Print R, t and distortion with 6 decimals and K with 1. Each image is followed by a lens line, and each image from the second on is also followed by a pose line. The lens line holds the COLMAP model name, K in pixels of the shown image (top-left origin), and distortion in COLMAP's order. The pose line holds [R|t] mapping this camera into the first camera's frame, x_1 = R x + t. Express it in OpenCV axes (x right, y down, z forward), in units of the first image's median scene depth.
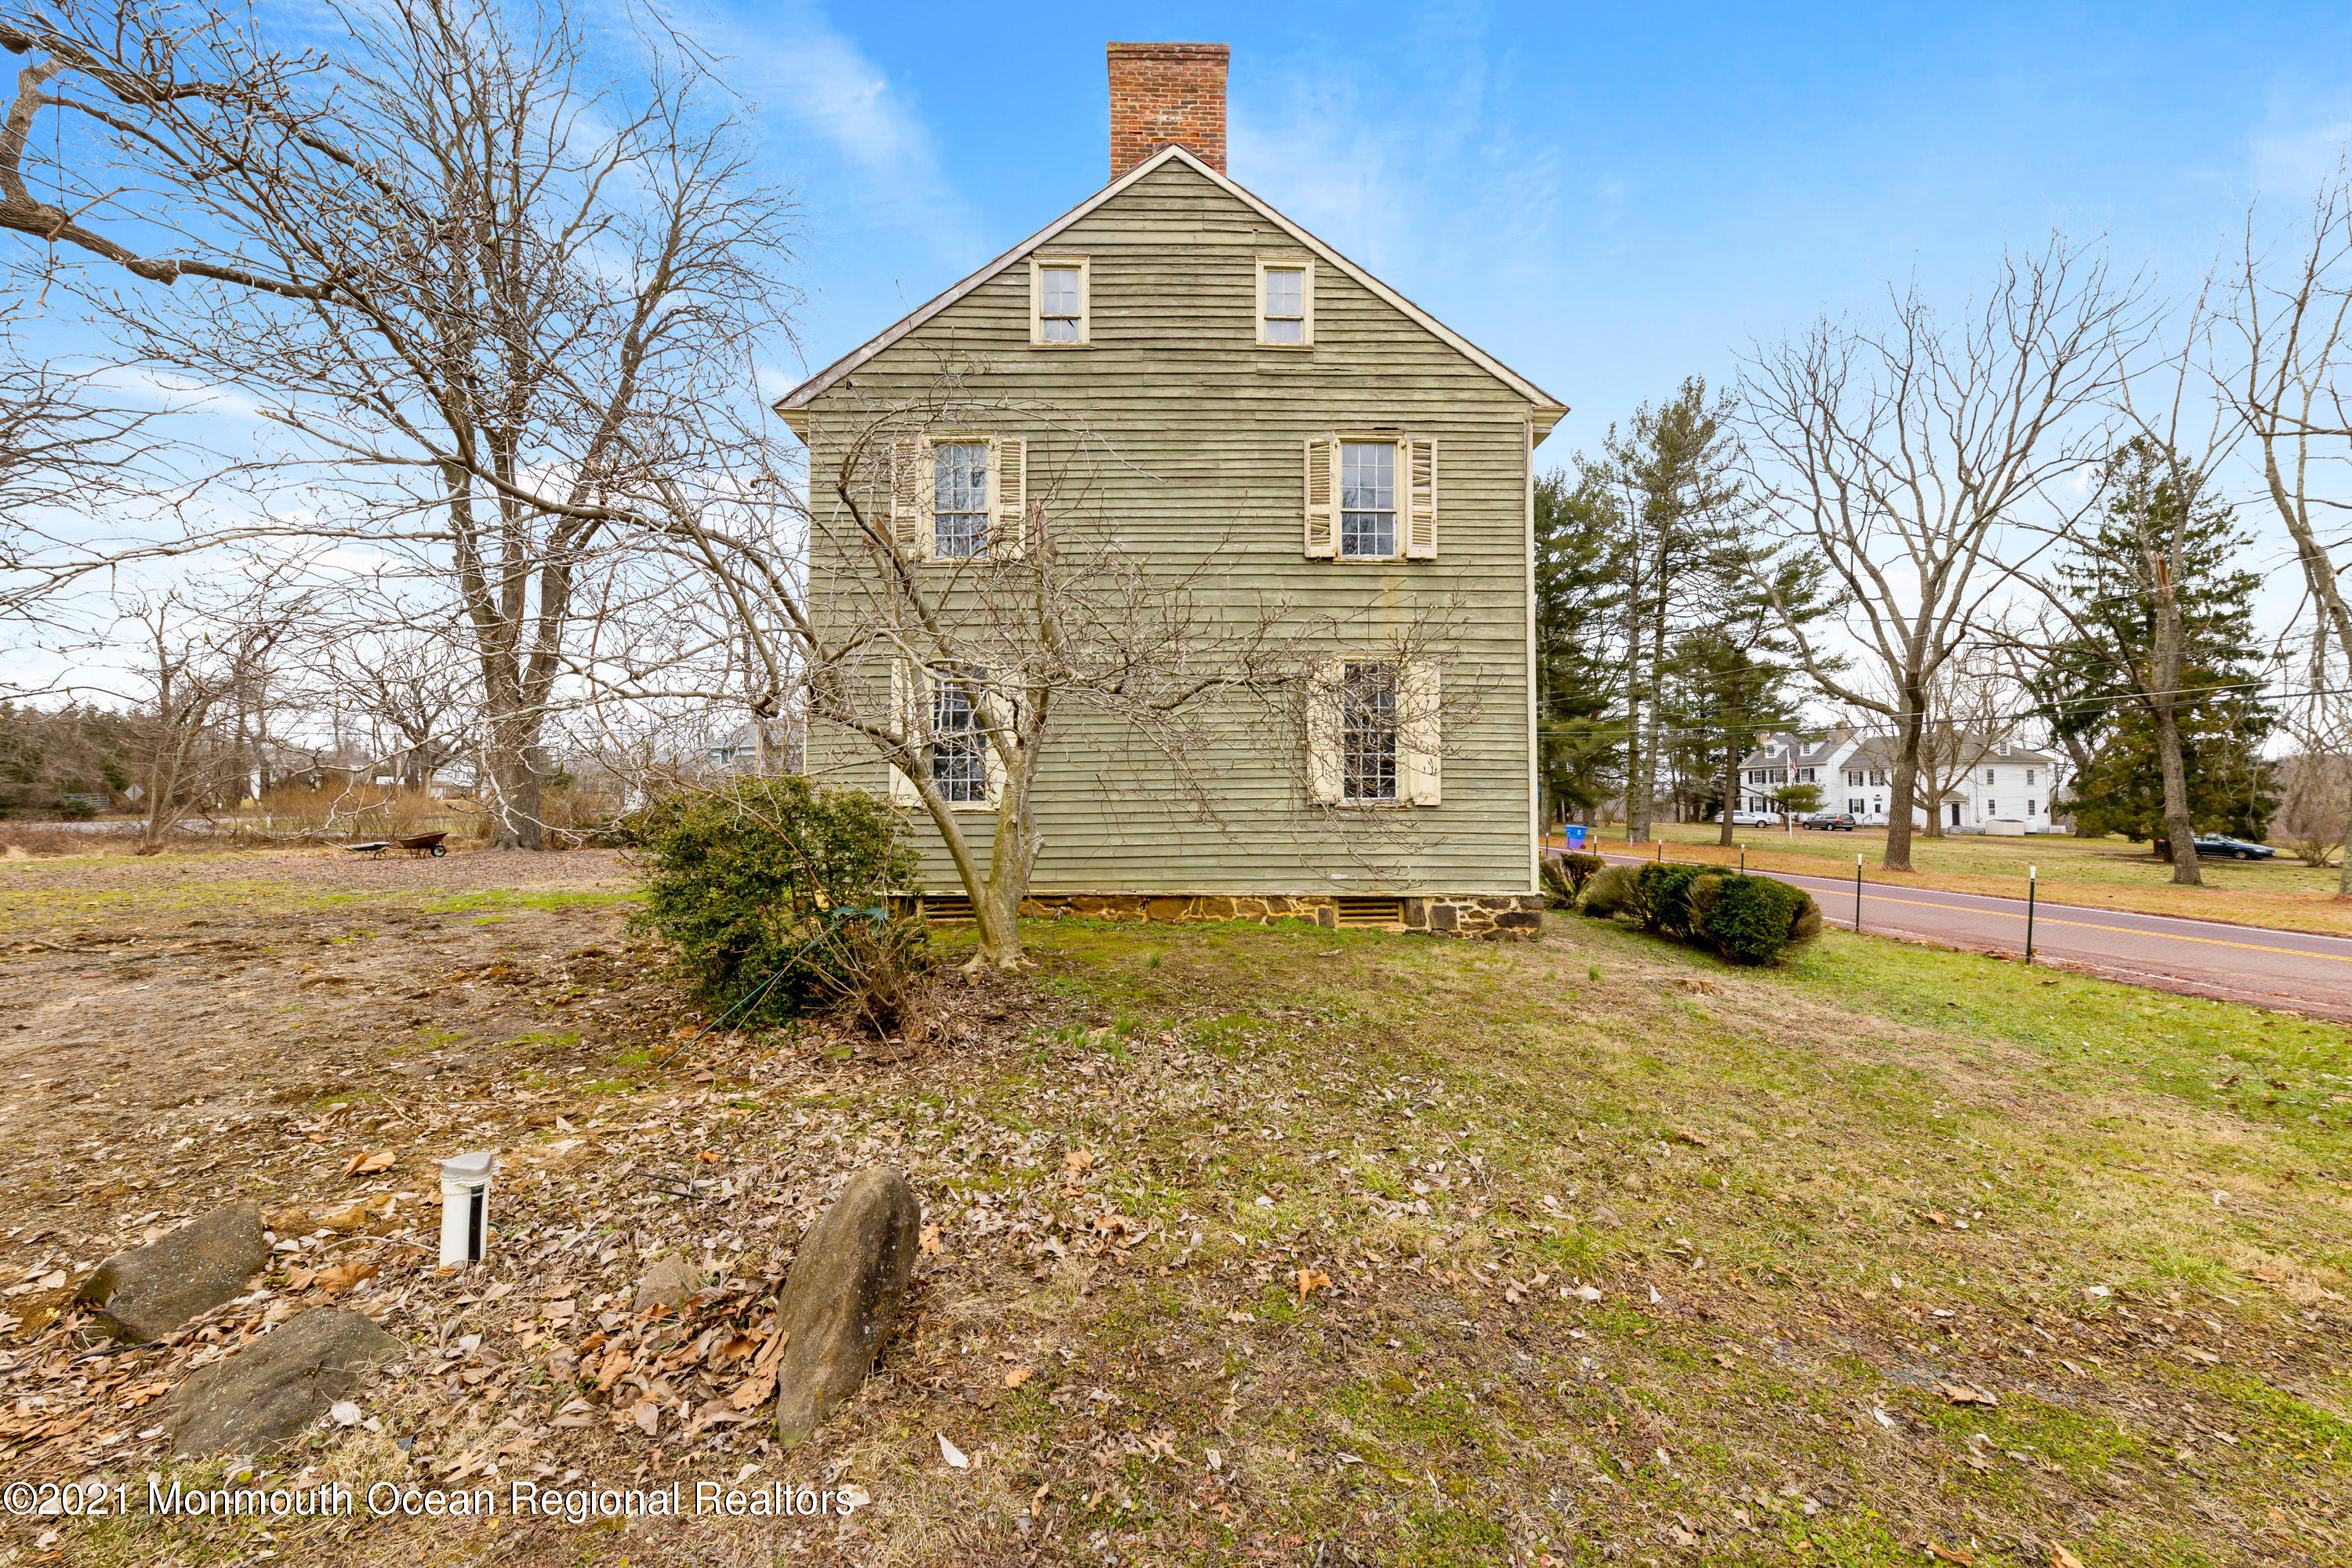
lens RADIAL K [[820.7, 0, 1174.7], [0, 820.7, 781.0], [0, 0, 1]] dist [-0.000606, -0.000564]
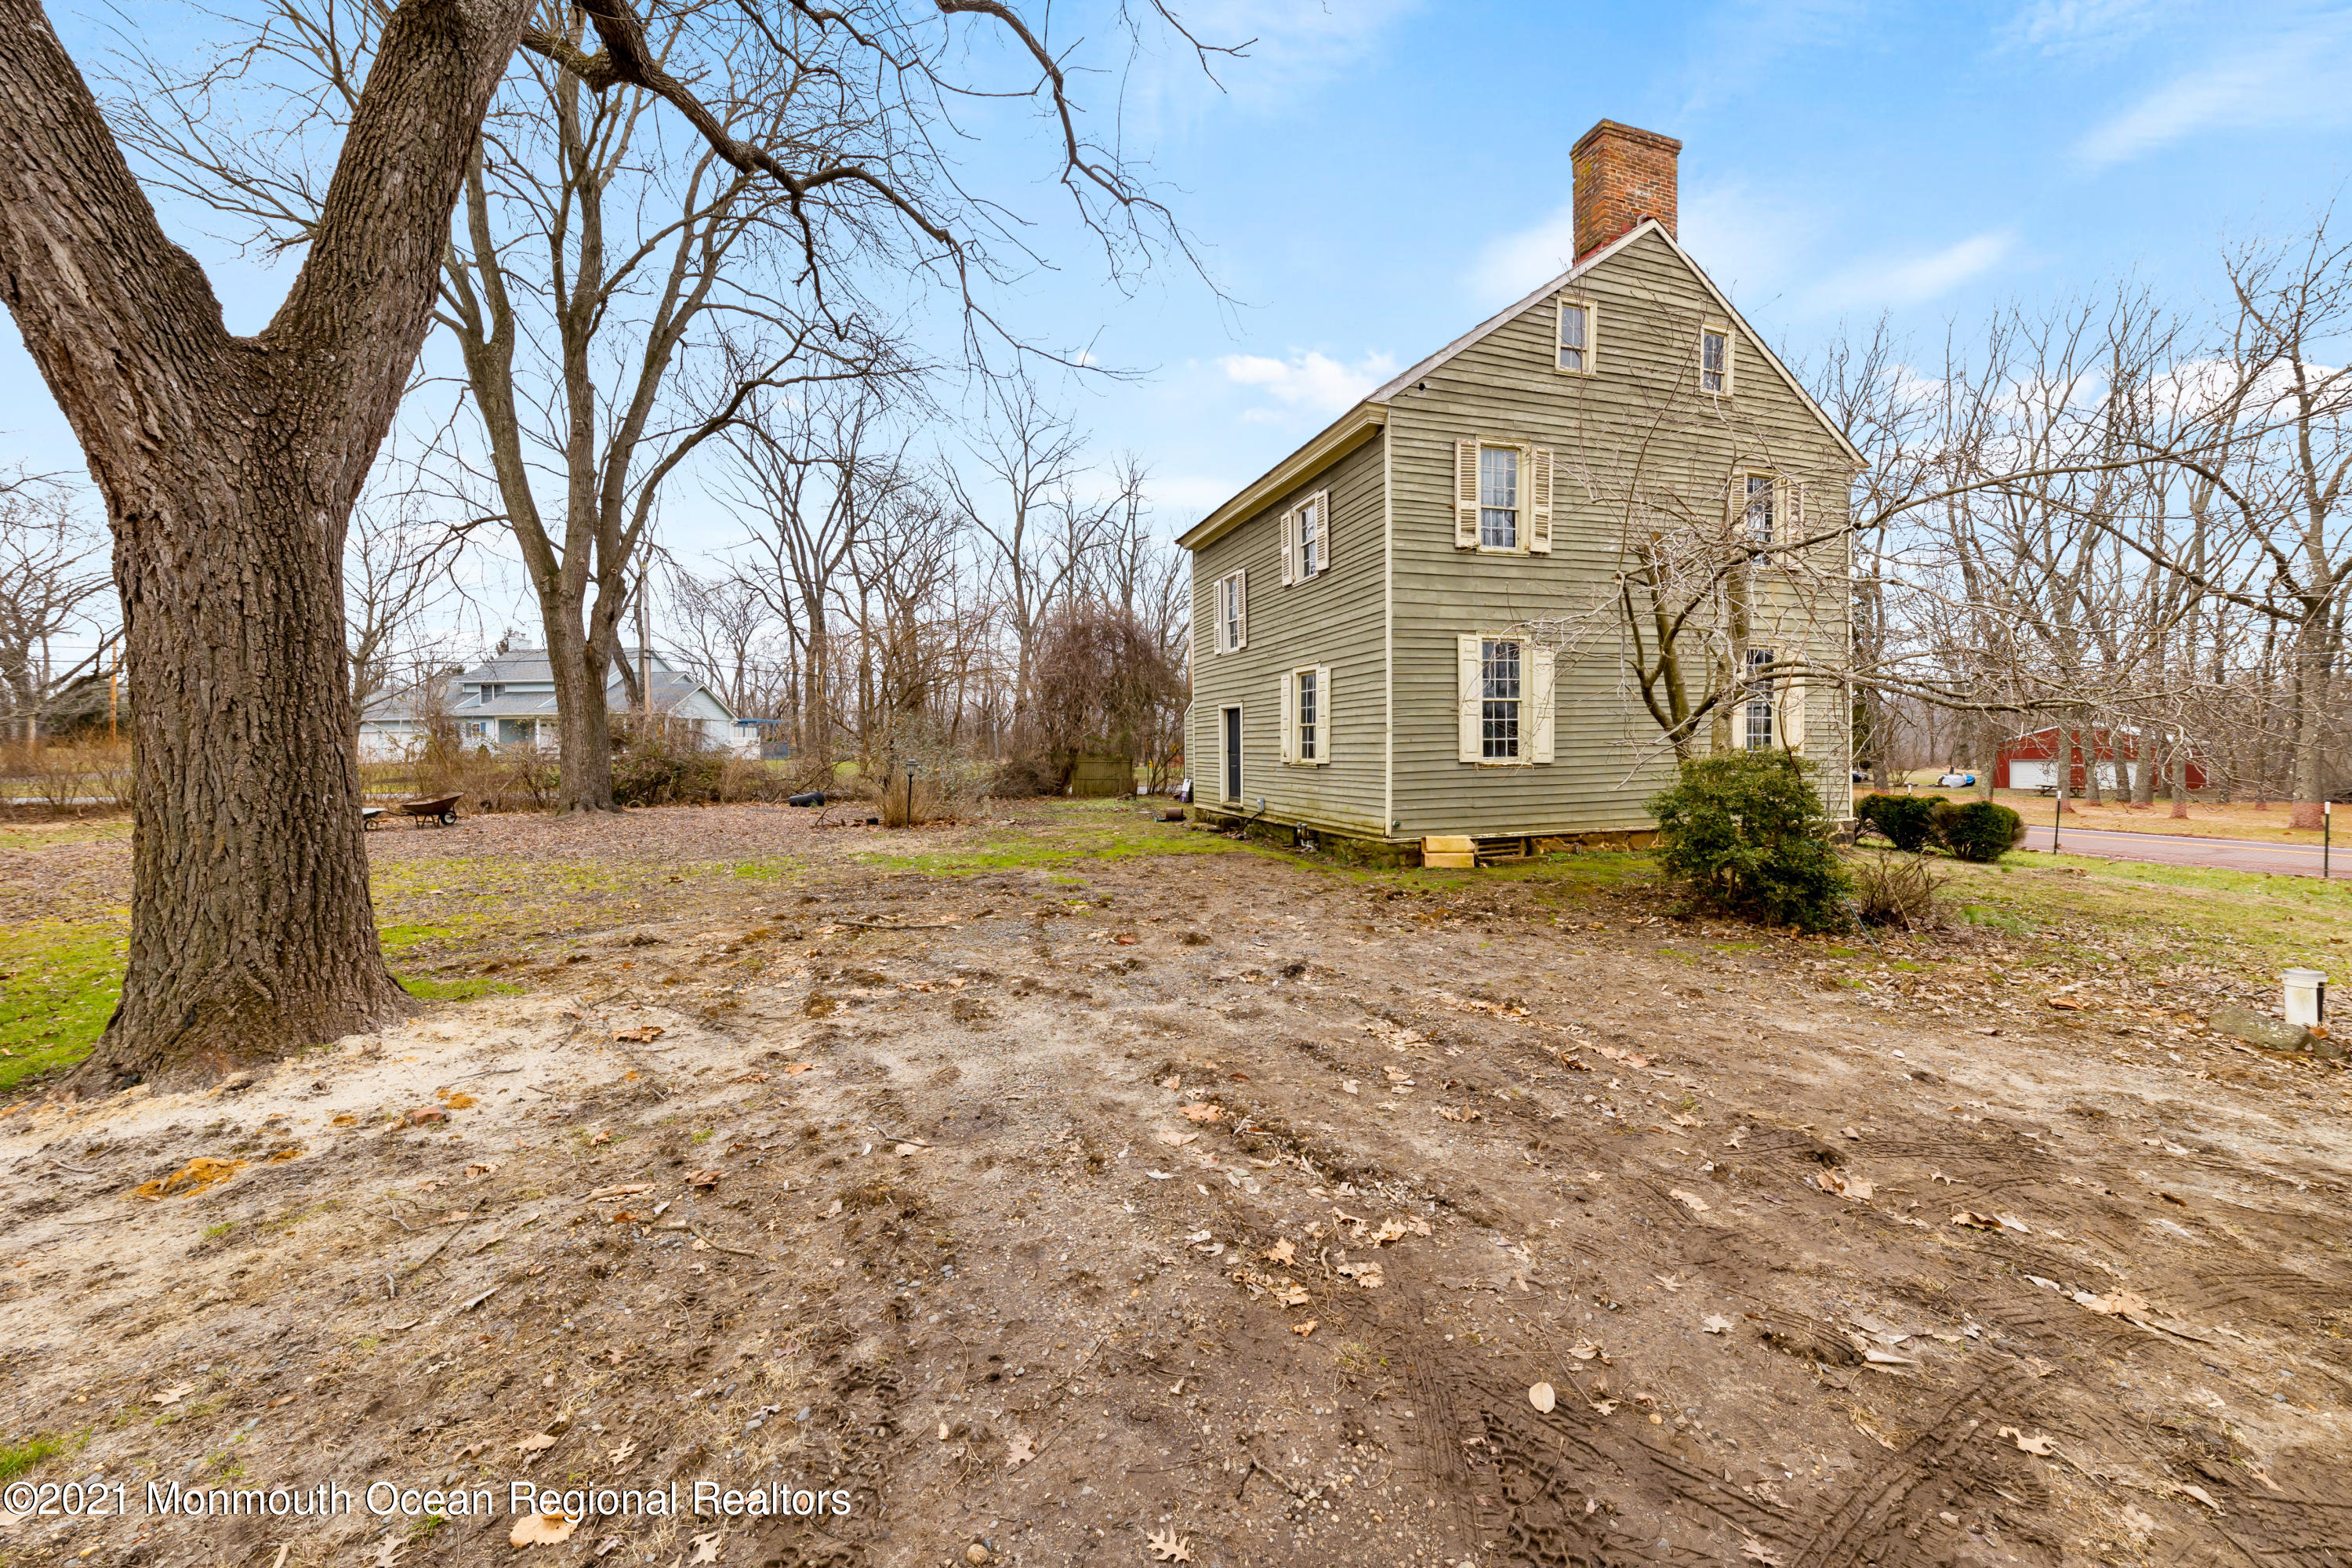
lens RADIAL K [[820.7, 0, 1187.9], [0, 820.7, 770.7], [0, 0, 1]] dist [-0.000606, -0.000564]
pose [[0.959453, -0.013560, 0.281542, -1.014385], [0.004890, 0.999493, 0.031472, 0.005302], [-0.281826, -0.028819, 0.959033, -0.000609]]
